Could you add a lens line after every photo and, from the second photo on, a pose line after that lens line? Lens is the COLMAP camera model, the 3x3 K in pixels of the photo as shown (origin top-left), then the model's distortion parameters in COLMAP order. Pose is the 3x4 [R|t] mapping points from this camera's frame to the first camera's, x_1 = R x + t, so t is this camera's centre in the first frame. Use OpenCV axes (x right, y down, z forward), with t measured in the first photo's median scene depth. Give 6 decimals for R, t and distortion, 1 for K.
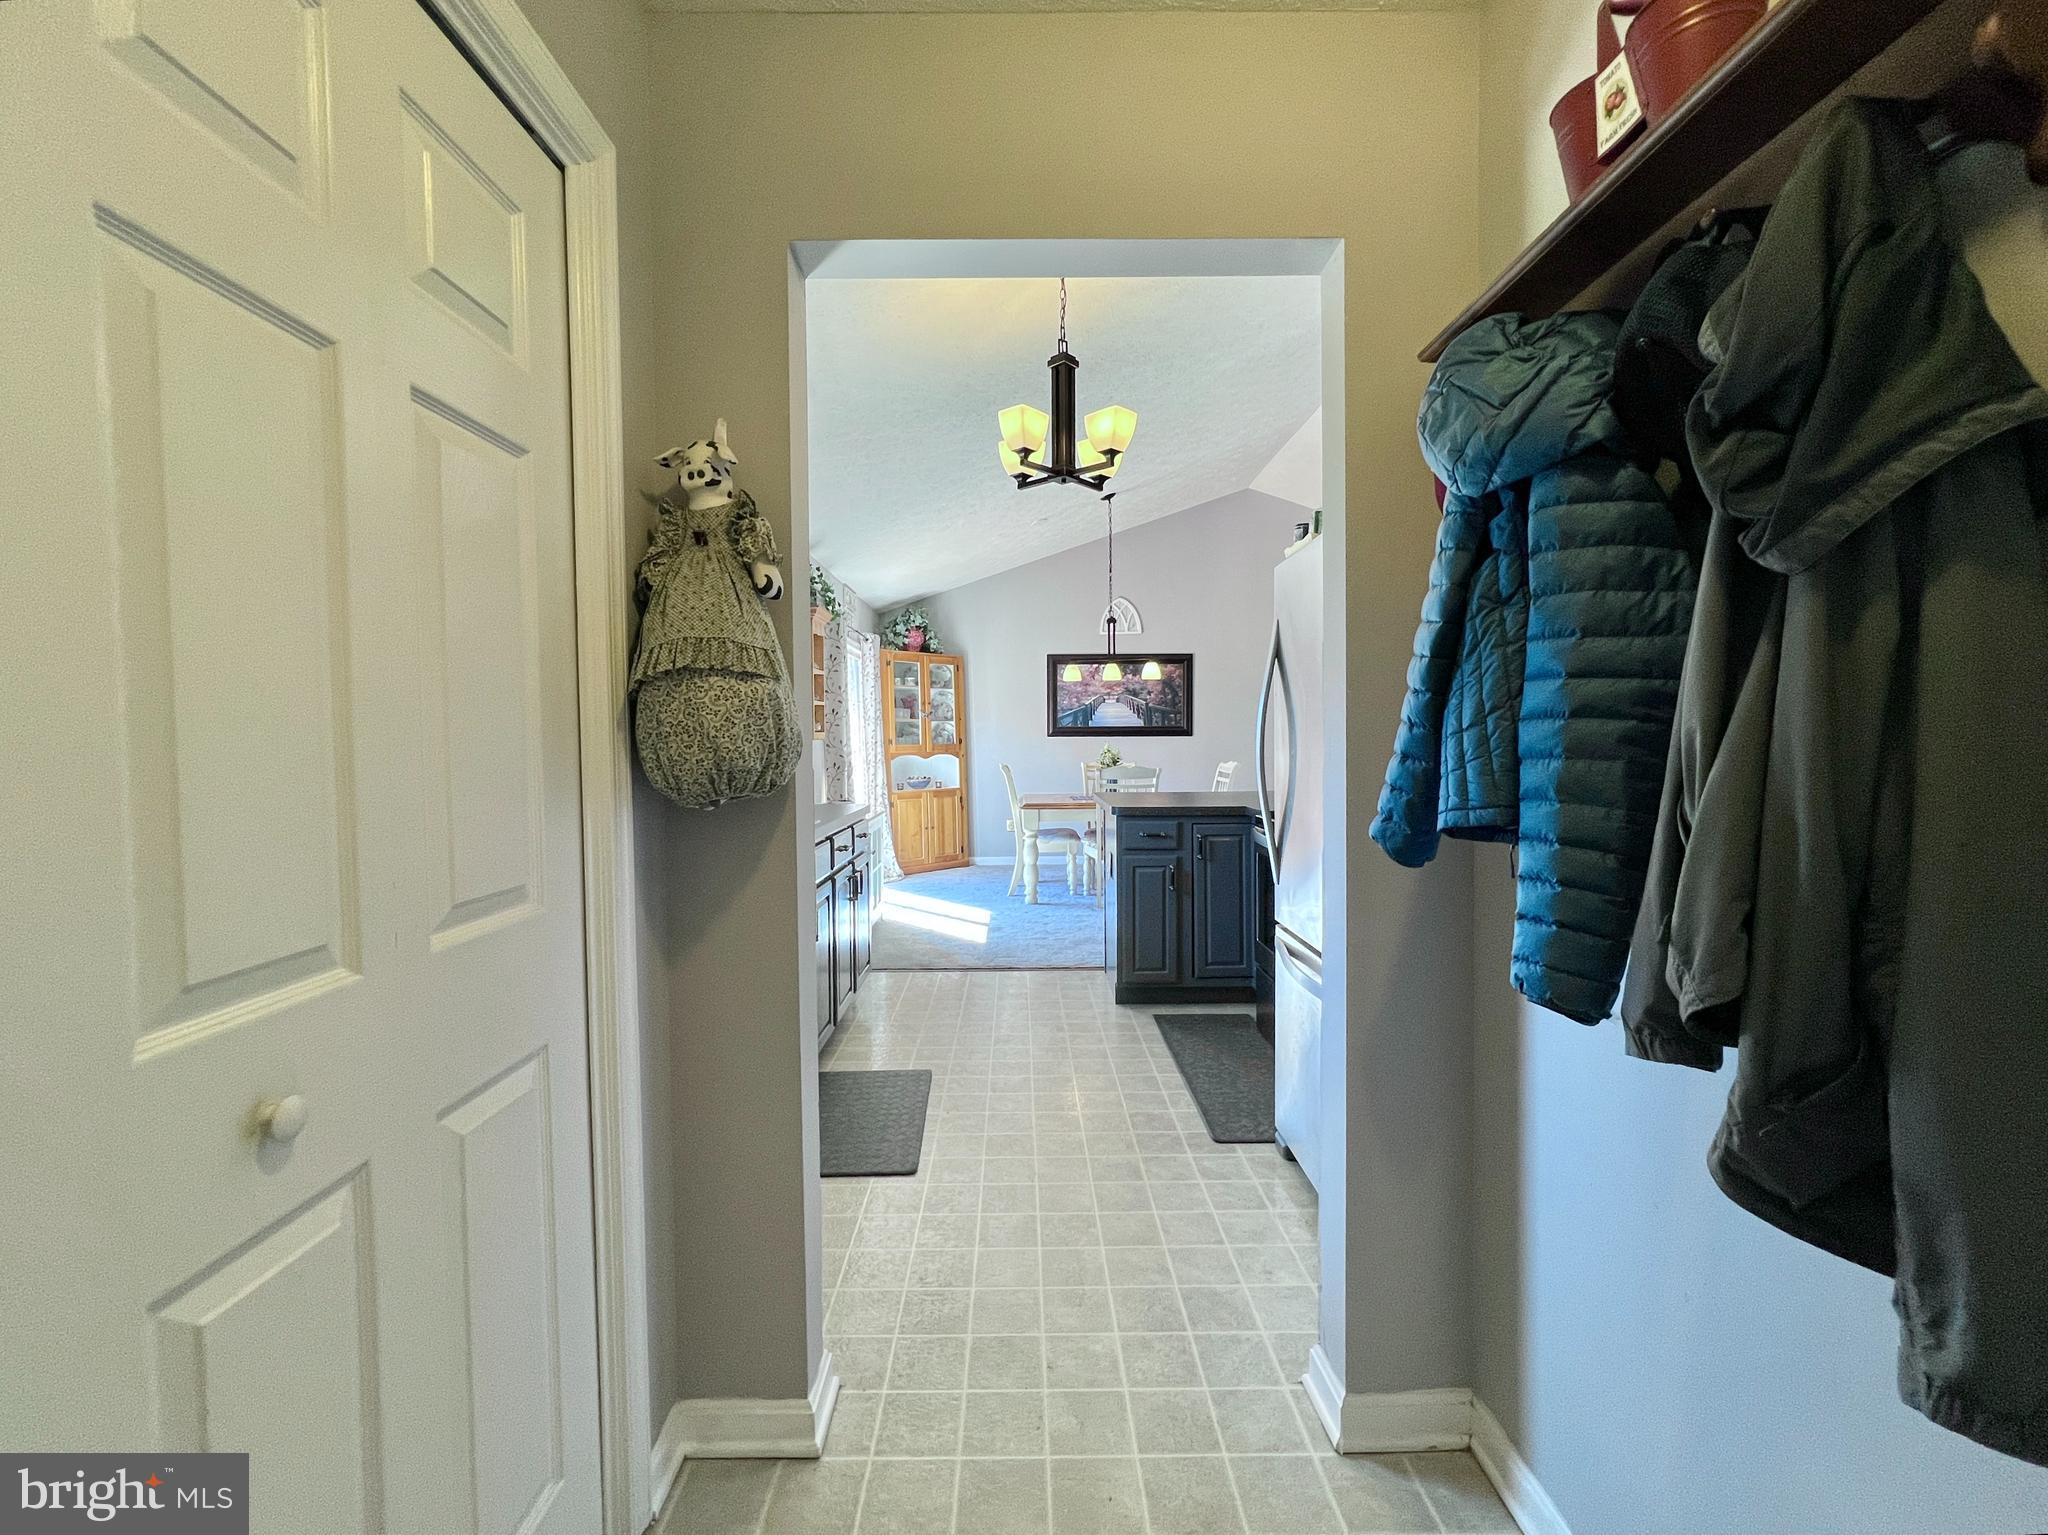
lens RADIAL K [[862.7, 0, 1020.8], [0, 862.7, 750.4], [0, 0, 1]] dist [-0.001383, -0.000193]
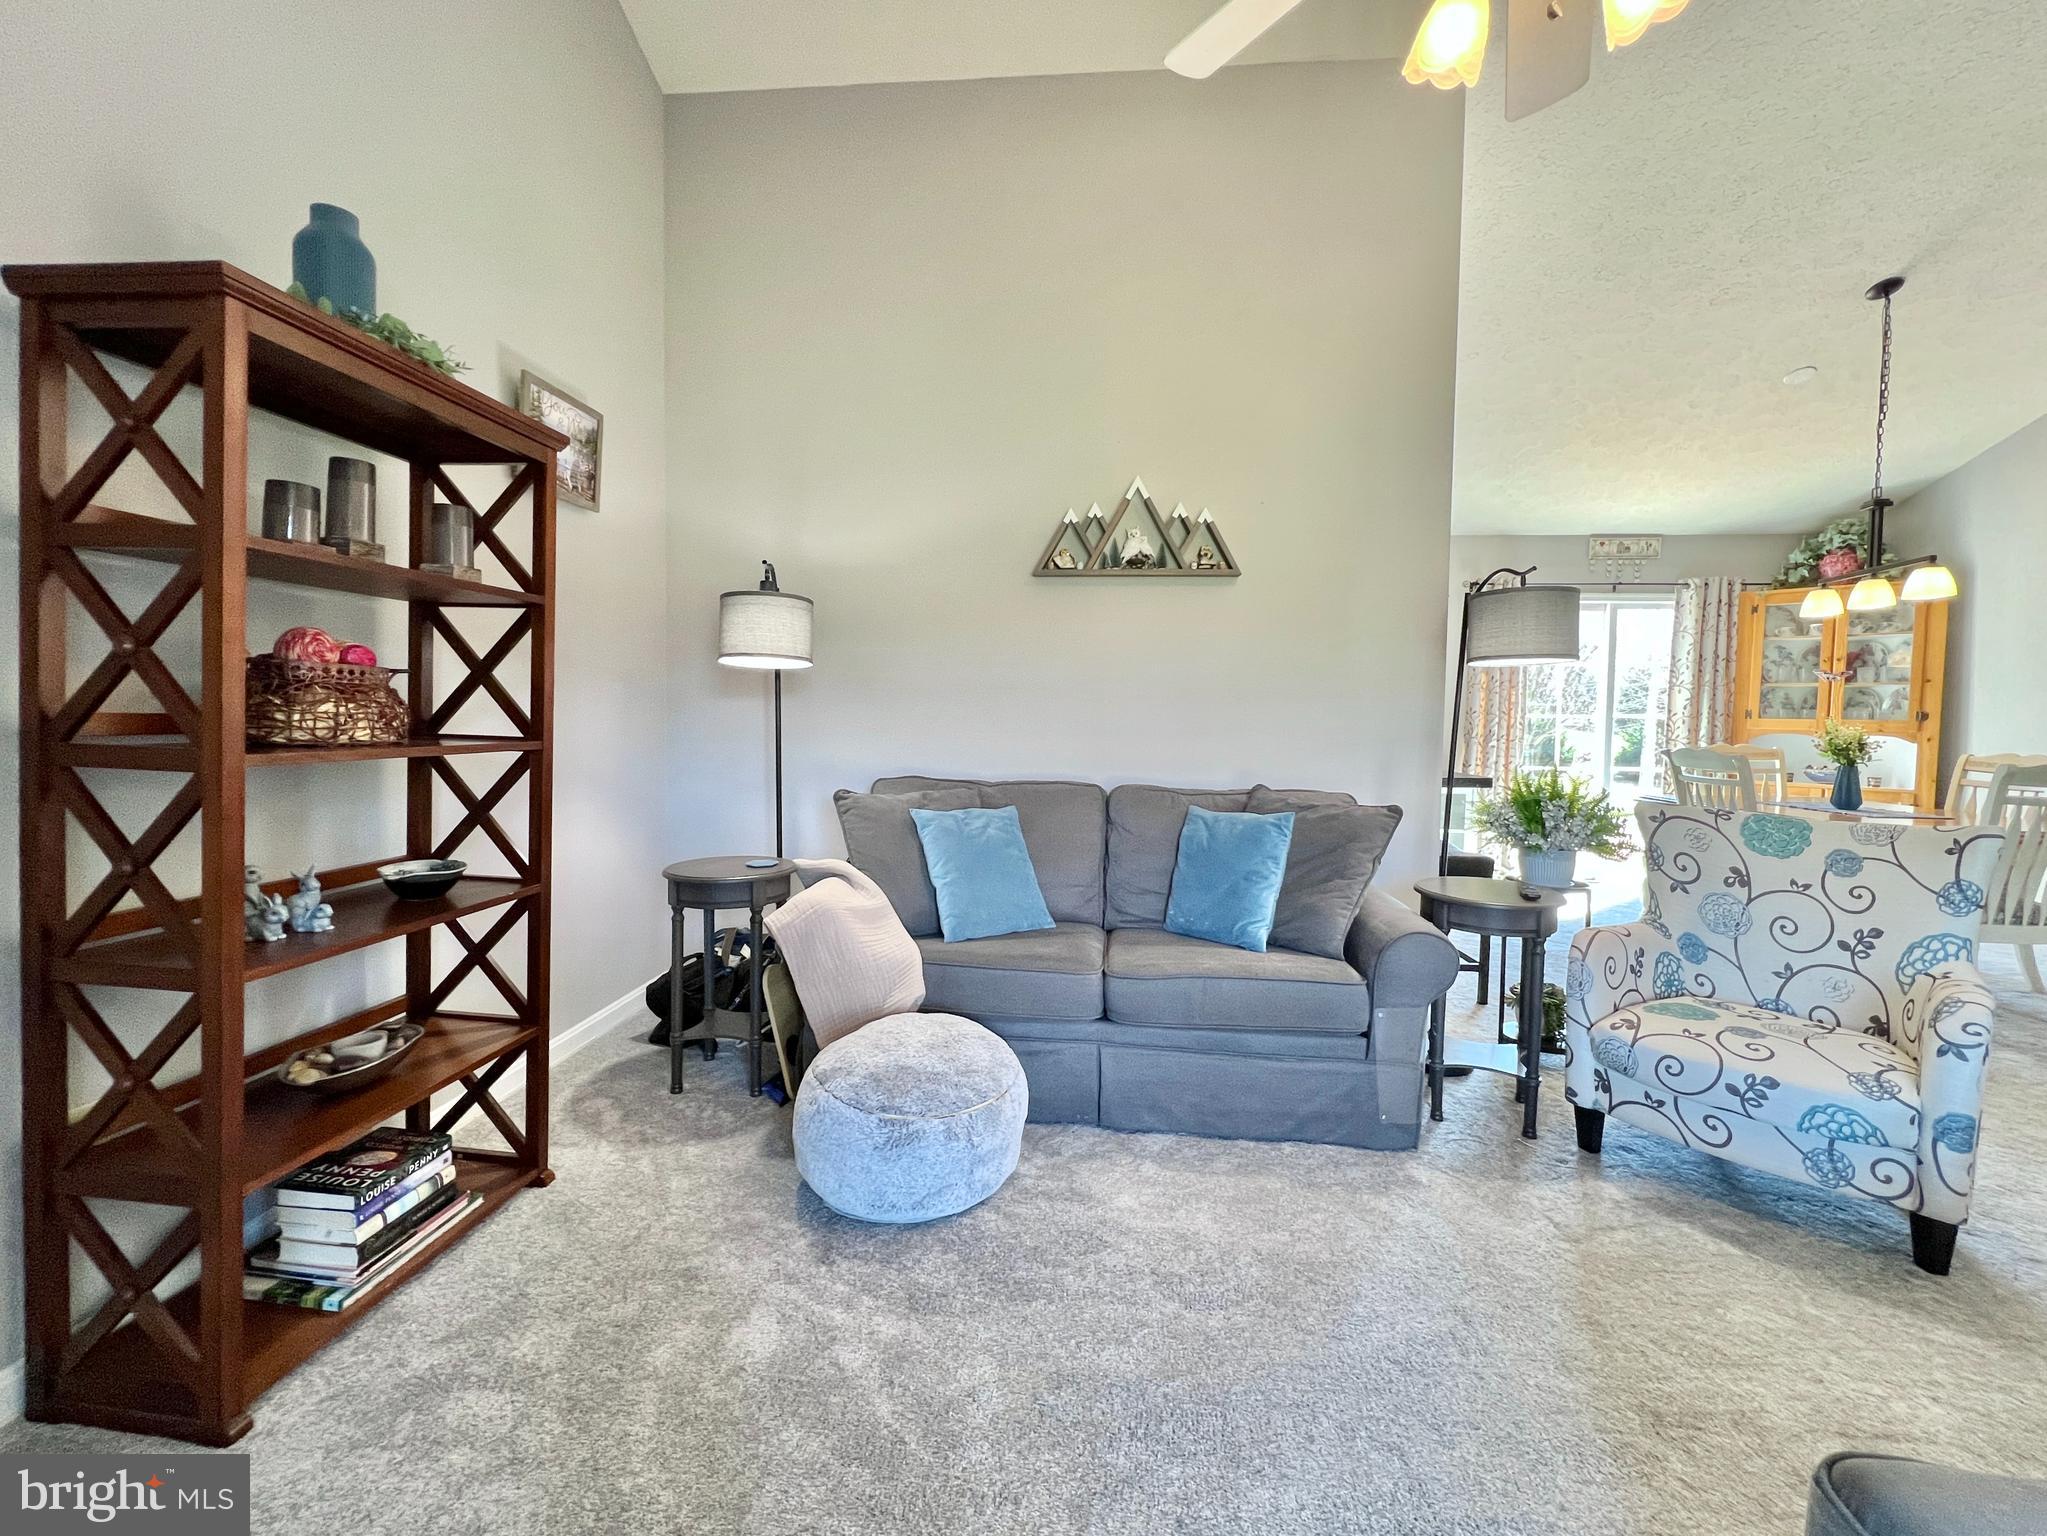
lens RADIAL K [[862.3, 0, 1020.3], [0, 862.3, 750.9], [0, 0, 1]] dist [-0.001383, -0.000193]
pose [[-0.094744, 0.052197, -0.994132, 0.681809], [-0.030099, 0.998018, 0.055269, -0.000546], [0.995047, 0.035159, -0.092985, 0.452907]]
